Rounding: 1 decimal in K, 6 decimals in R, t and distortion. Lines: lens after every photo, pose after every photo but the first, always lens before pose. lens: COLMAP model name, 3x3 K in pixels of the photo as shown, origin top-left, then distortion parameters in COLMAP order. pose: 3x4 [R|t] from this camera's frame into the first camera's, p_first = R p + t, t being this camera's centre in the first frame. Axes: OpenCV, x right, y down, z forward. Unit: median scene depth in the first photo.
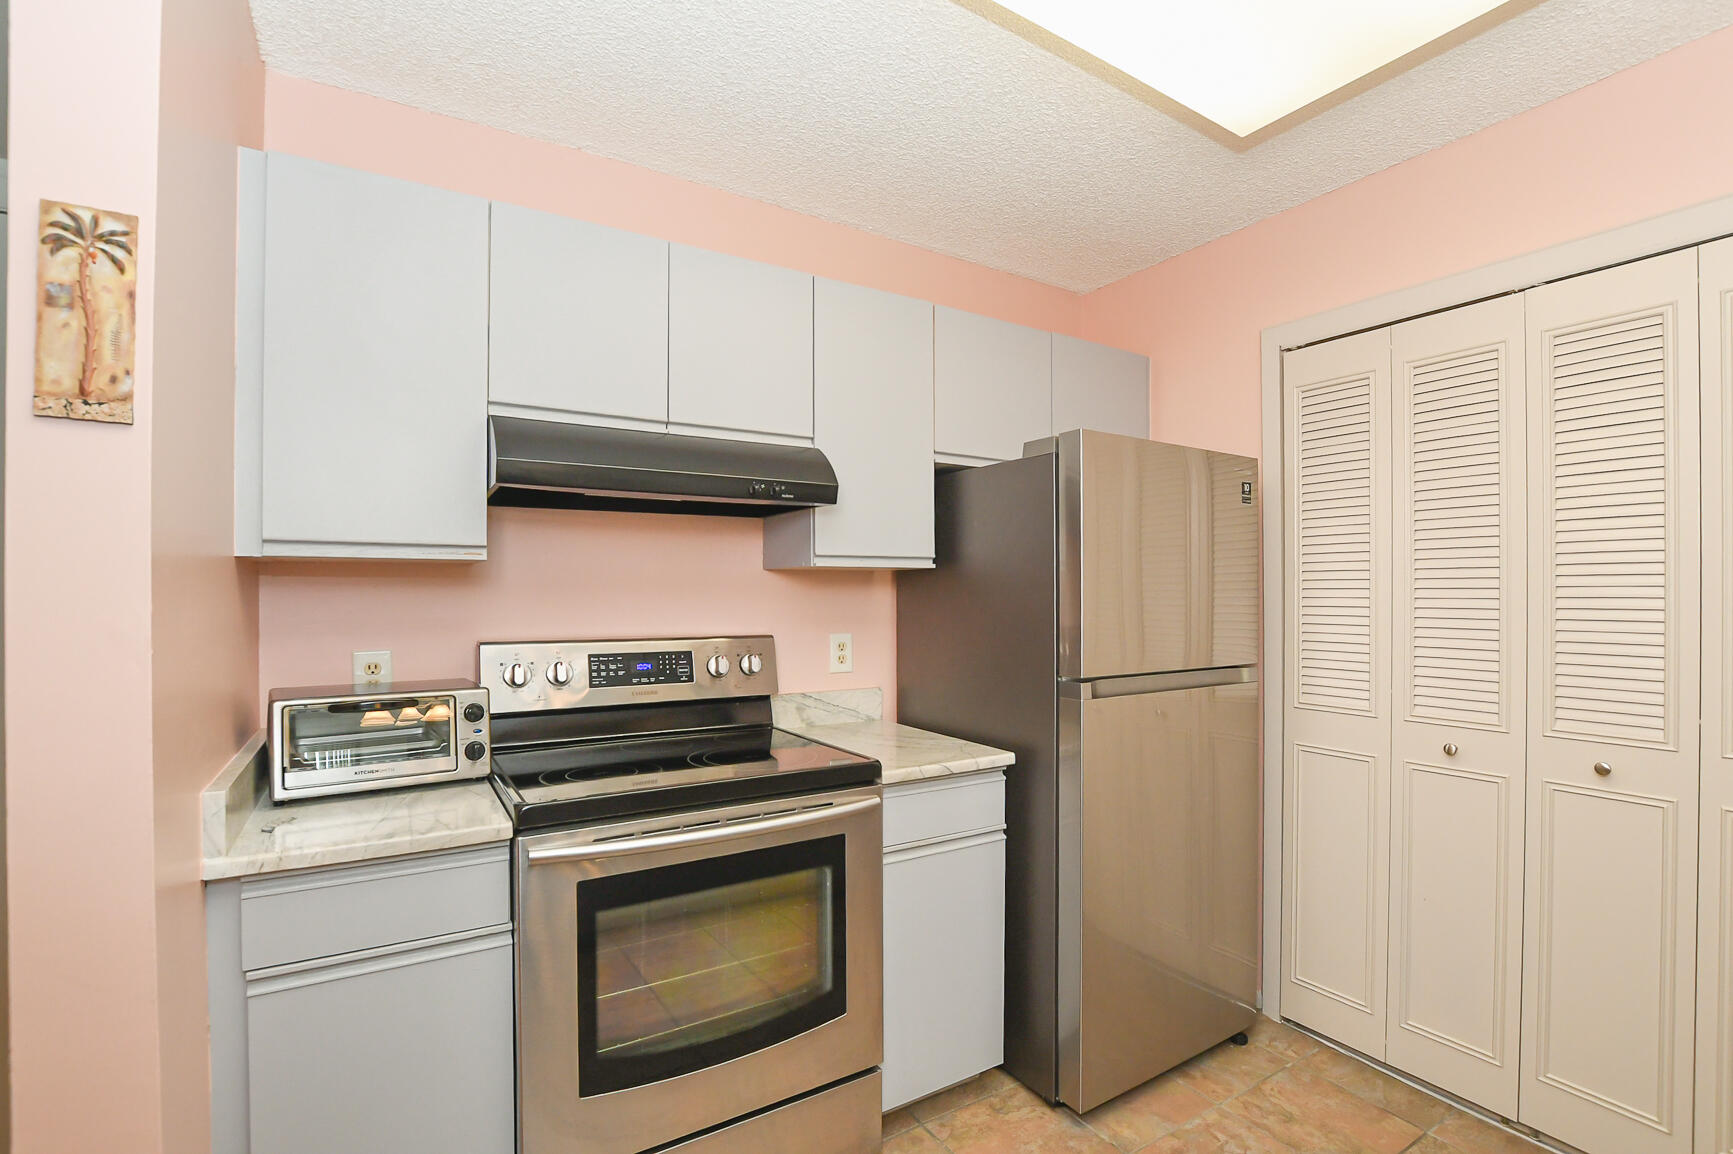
lens RADIAL K [[778.5, 0, 884.7], [0, 778.5, 609.9], [0, 0, 1]] dist [-0.032794, 0.003962]
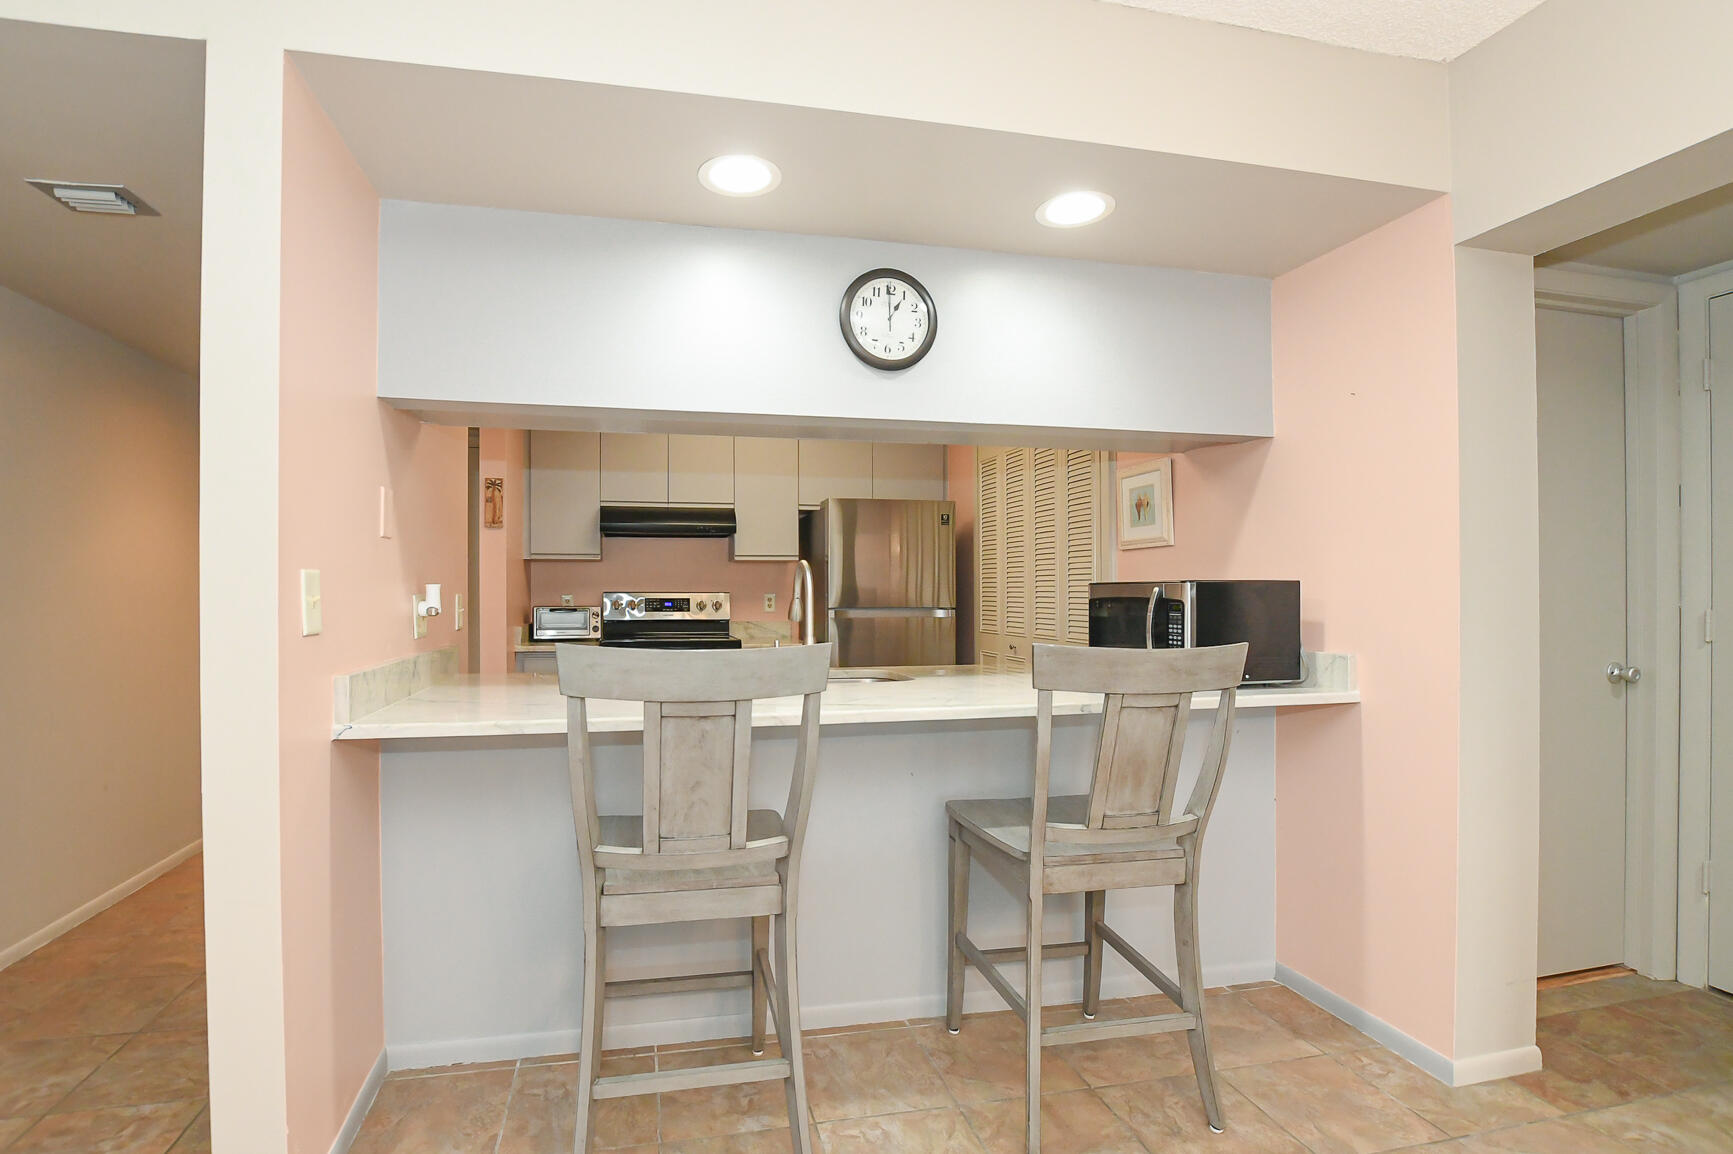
lens RADIAL K [[717.3, 0, 780.4], [0, 717.3, 603.7], [0, 0, 1]] dist [-0.015111, 0.000429]
pose [[0.932308, 0.009541, -0.361539, 1.002257], [-0.009605, 0.999953, 0.001621, 0.083522], [0.361537, 0.001962, 0.932356, -1.140439]]
